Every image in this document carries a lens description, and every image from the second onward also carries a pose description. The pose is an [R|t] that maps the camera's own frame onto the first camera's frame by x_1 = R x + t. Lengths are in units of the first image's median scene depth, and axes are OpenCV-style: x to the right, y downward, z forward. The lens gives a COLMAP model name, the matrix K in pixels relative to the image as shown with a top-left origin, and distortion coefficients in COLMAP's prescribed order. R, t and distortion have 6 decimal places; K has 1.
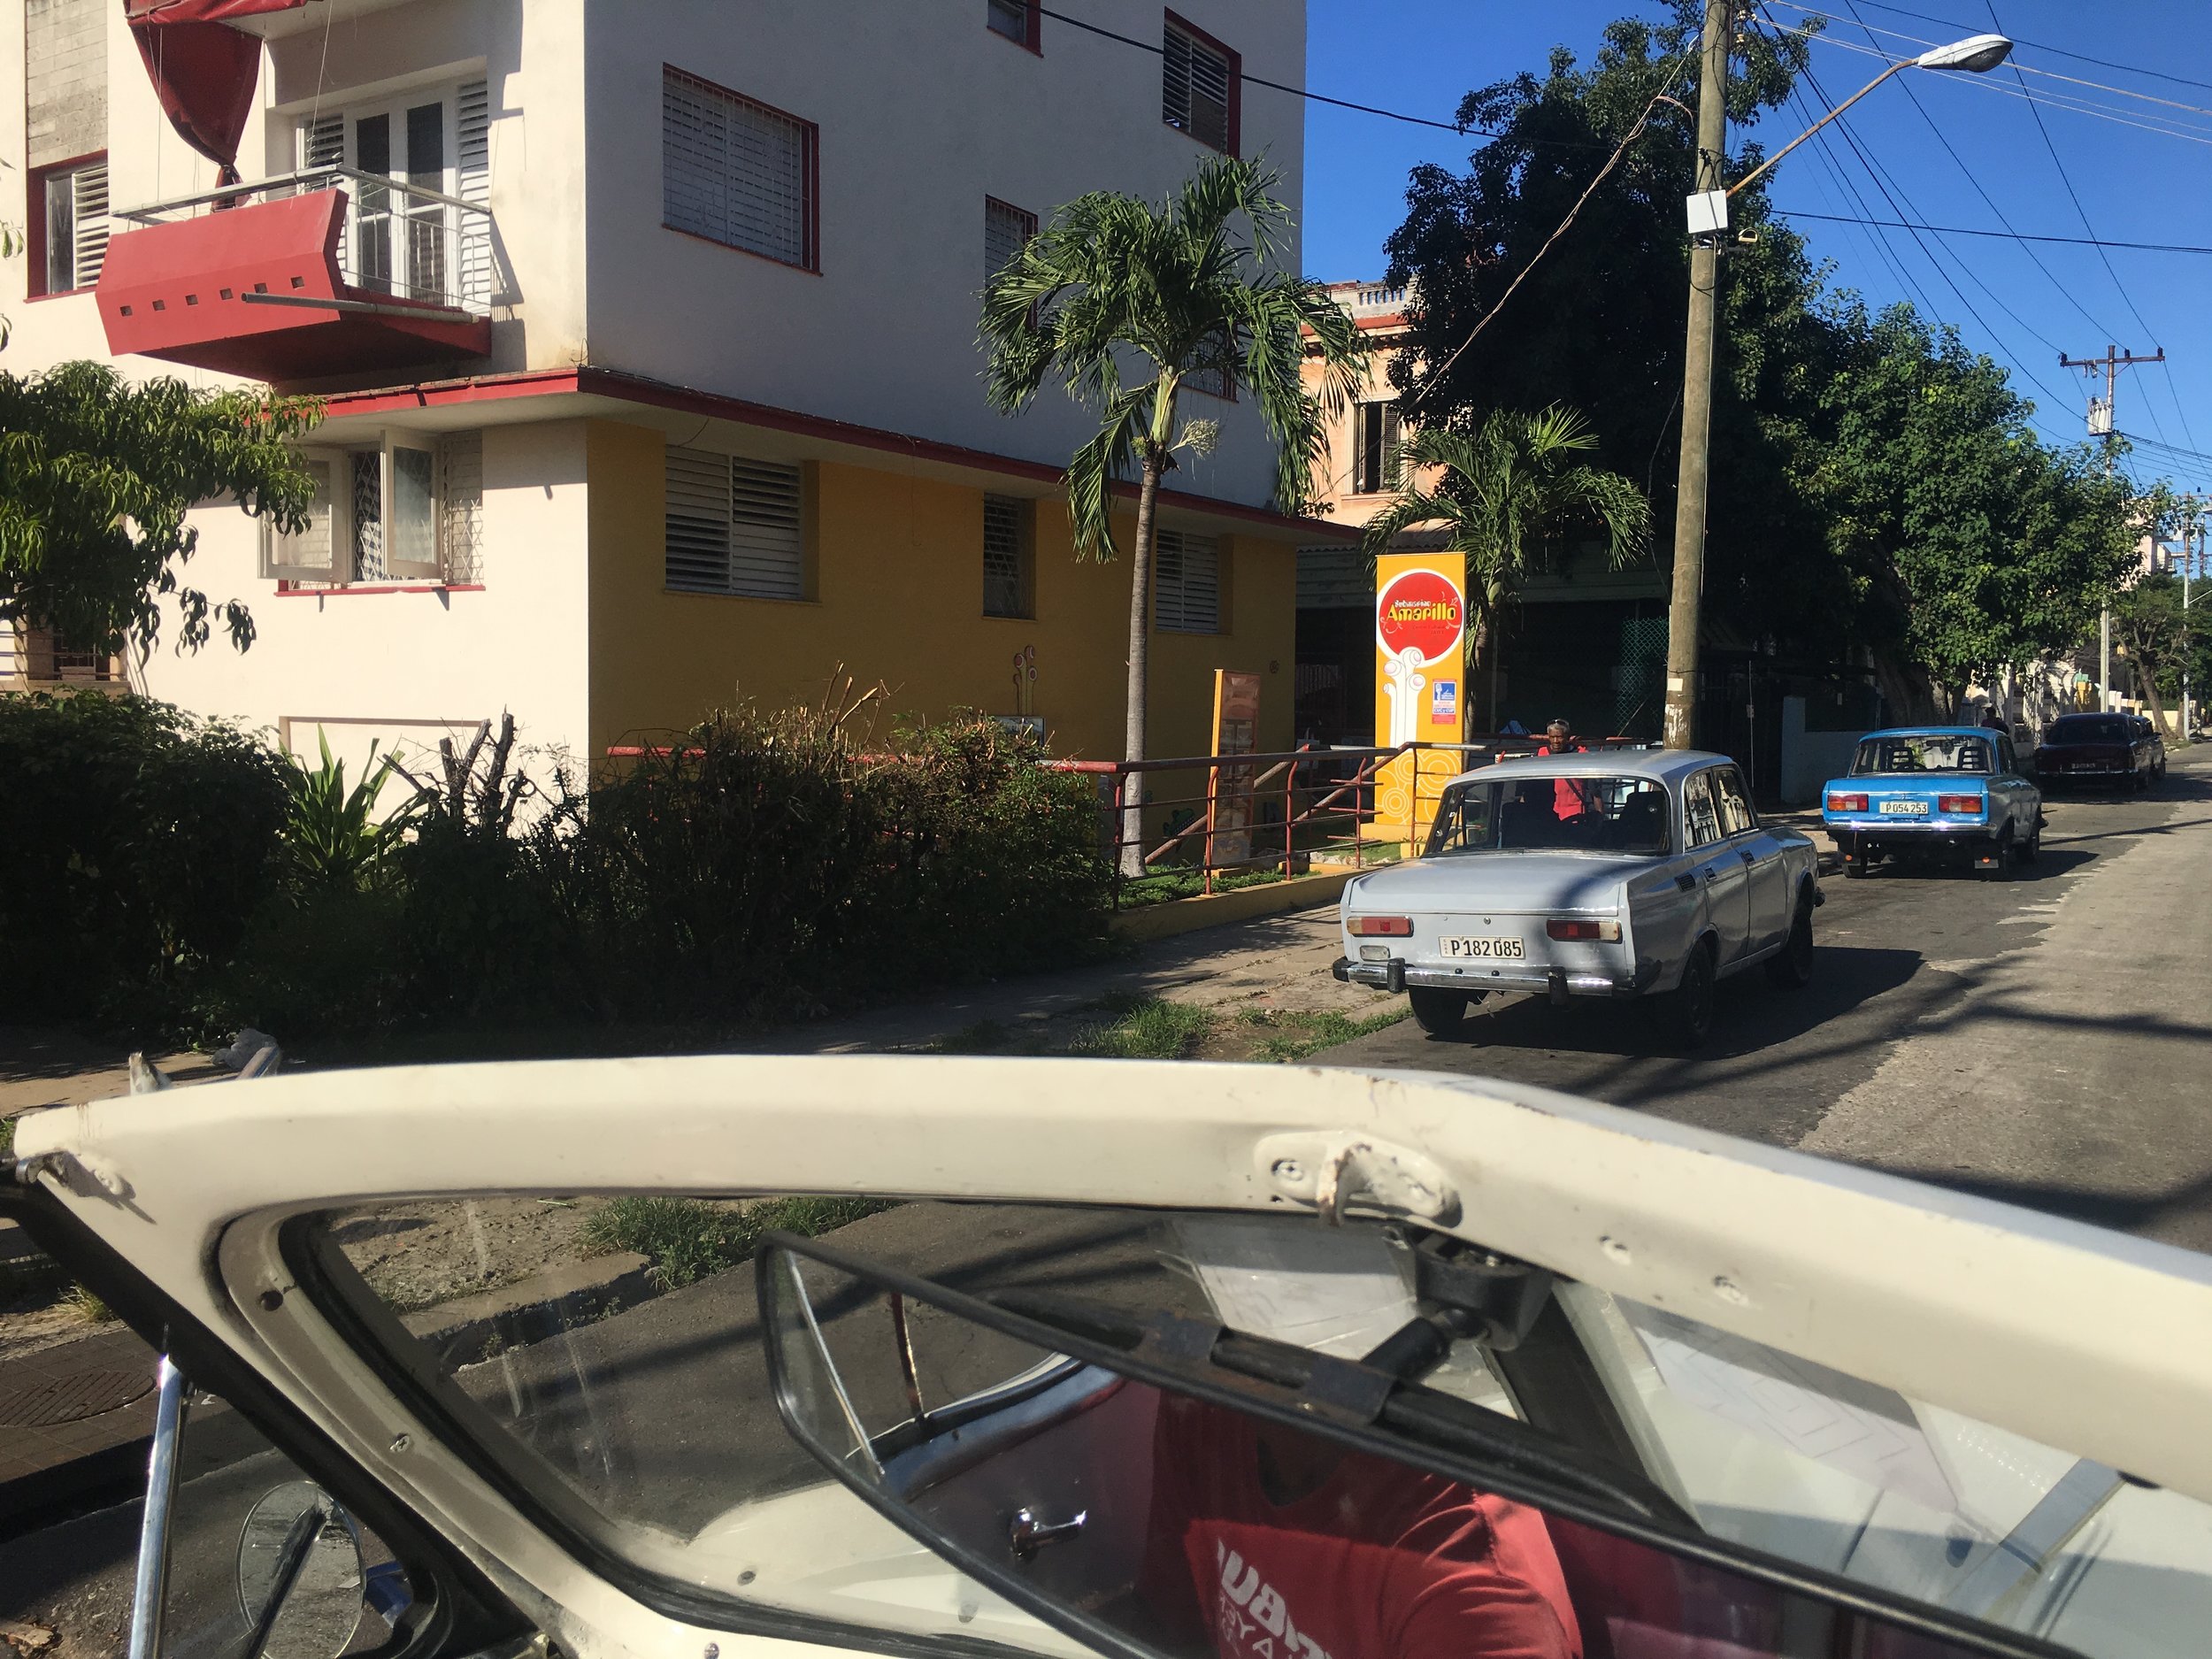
lens RADIAL K [[1888.9, 0, 1067.7], [0, 1888.9, 758.1], [0, 0, 1]] dist [0.076368, -0.126647]
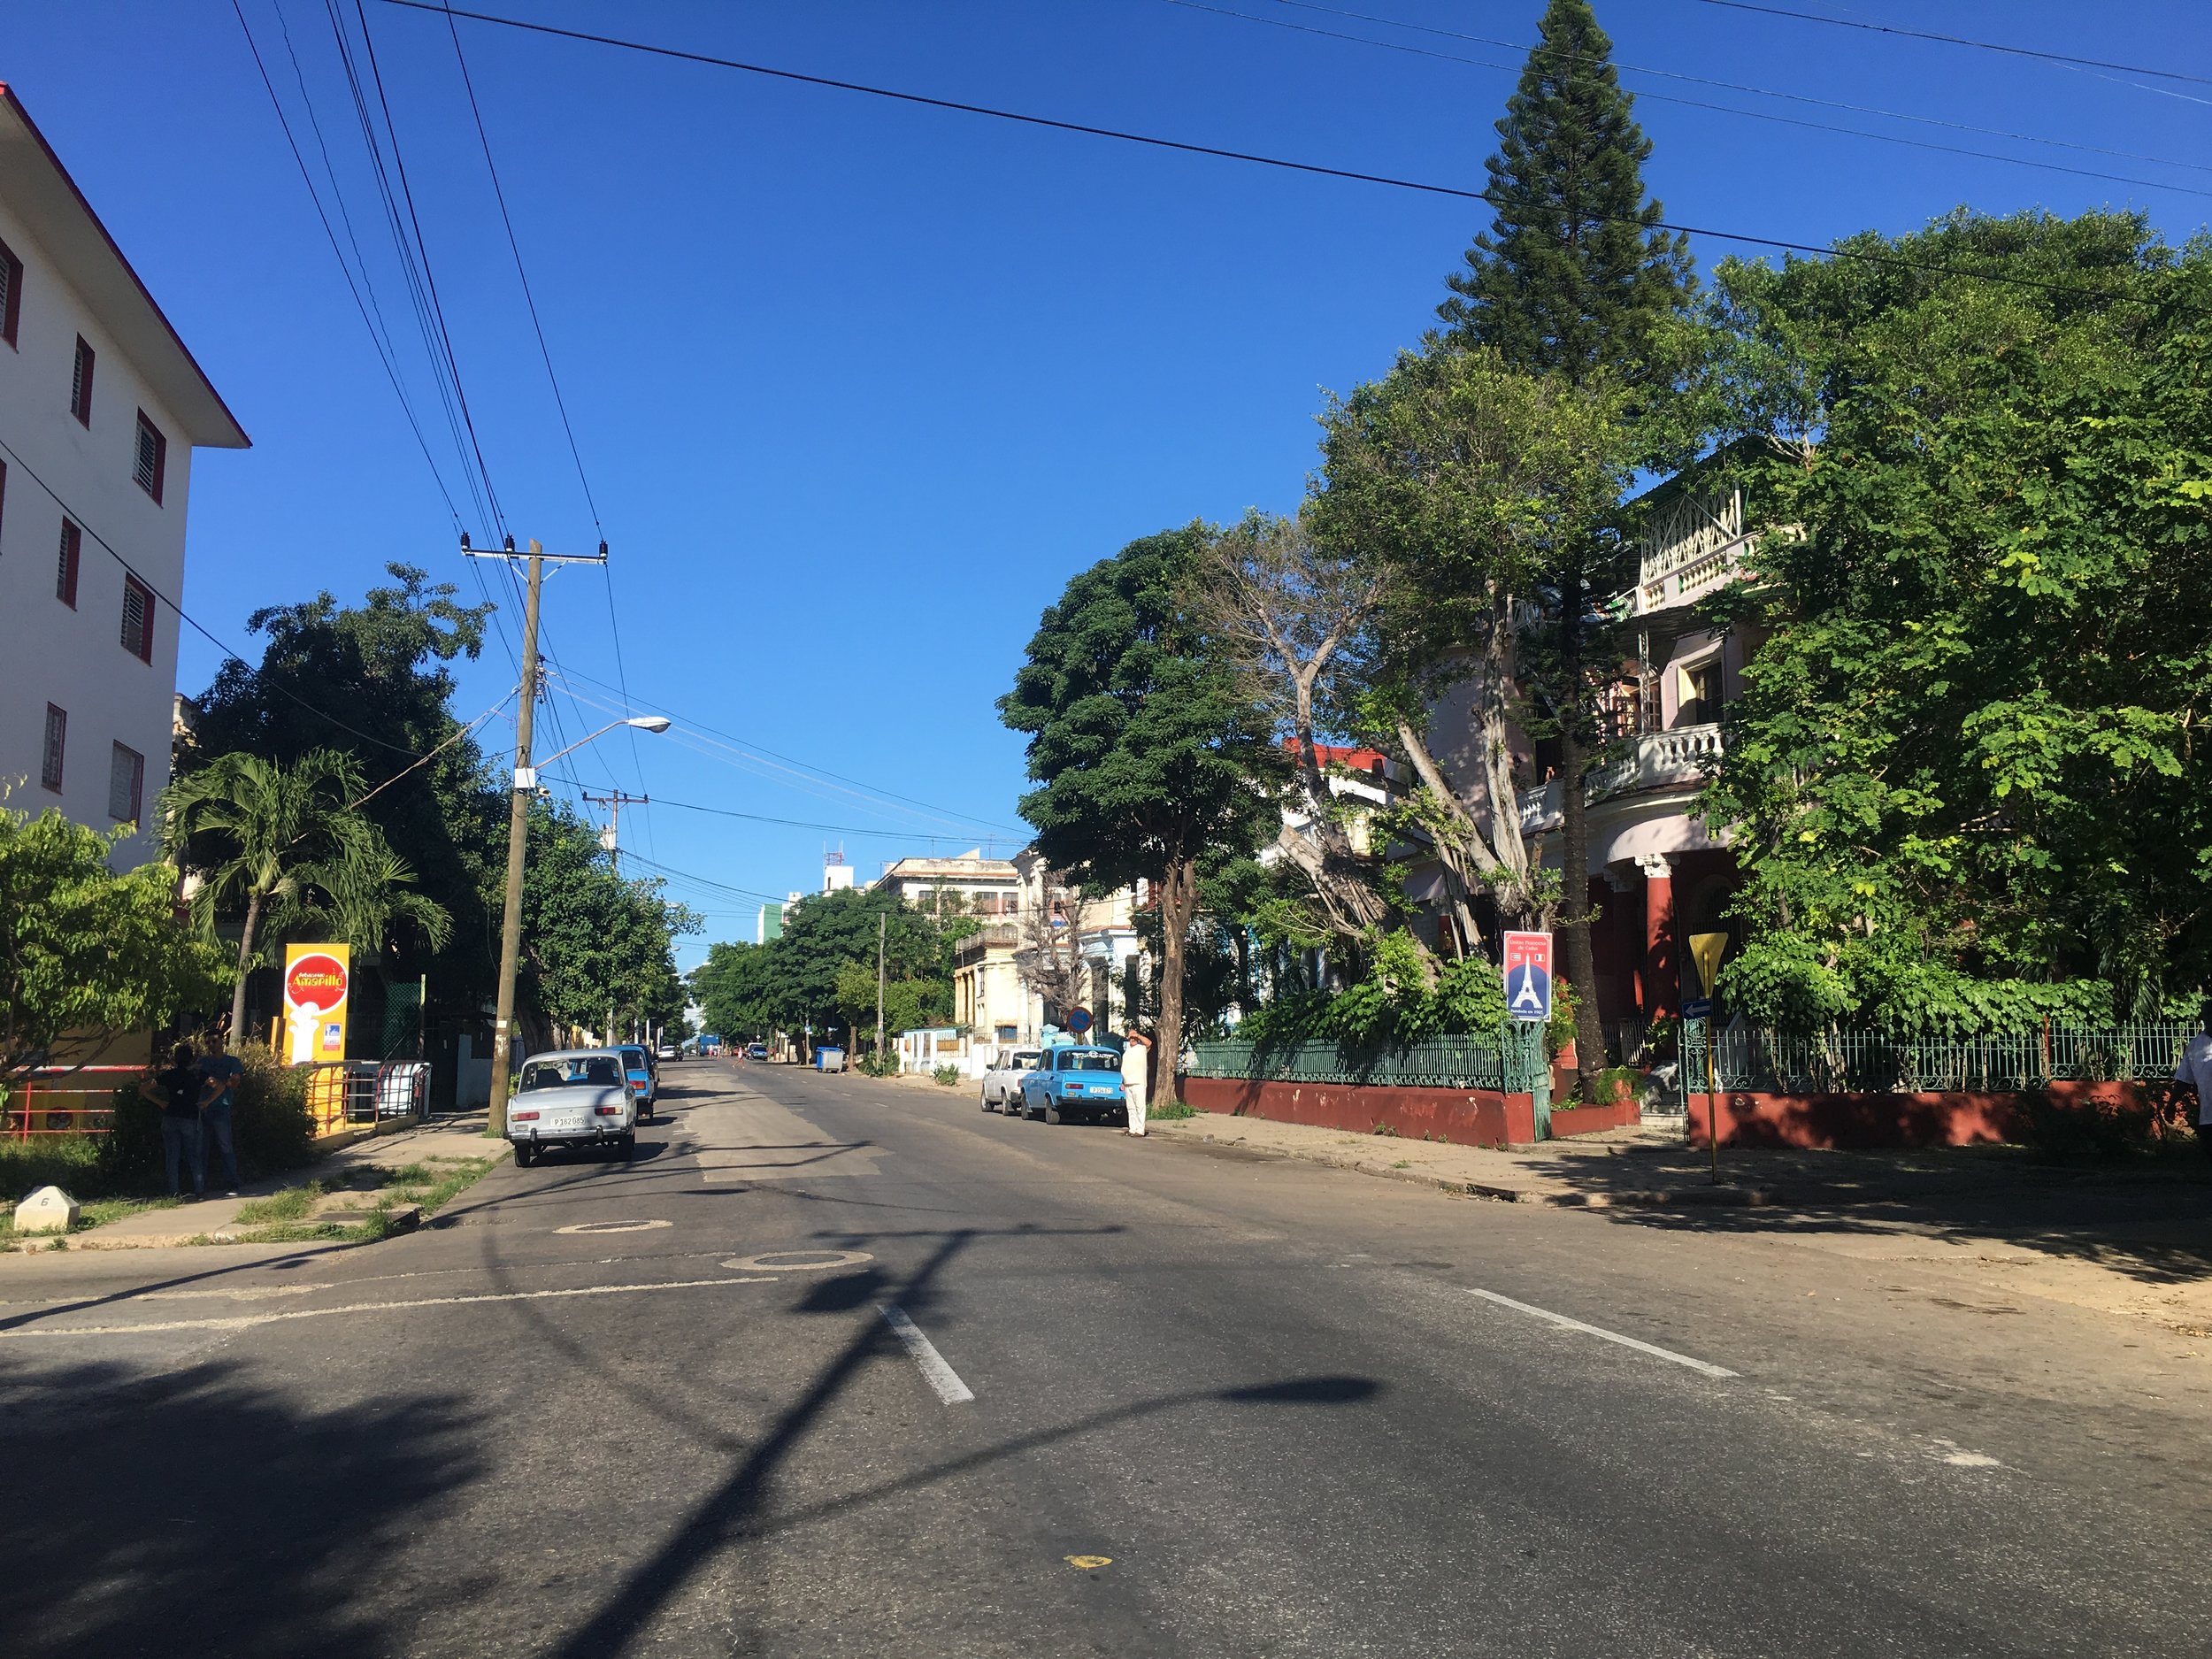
lens RADIAL K [[1888.9, 0, 1067.7], [0, 1888.9, 758.1], [0, 0, 1]] dist [0.076368, -0.126647]
pose [[0.716072, 0.092630, 0.691853, -0.472456], [0.033928, 0.985366, -0.167043, 0.027343], [-0.697202, 0.143088, 0.702450, -0.578068]]
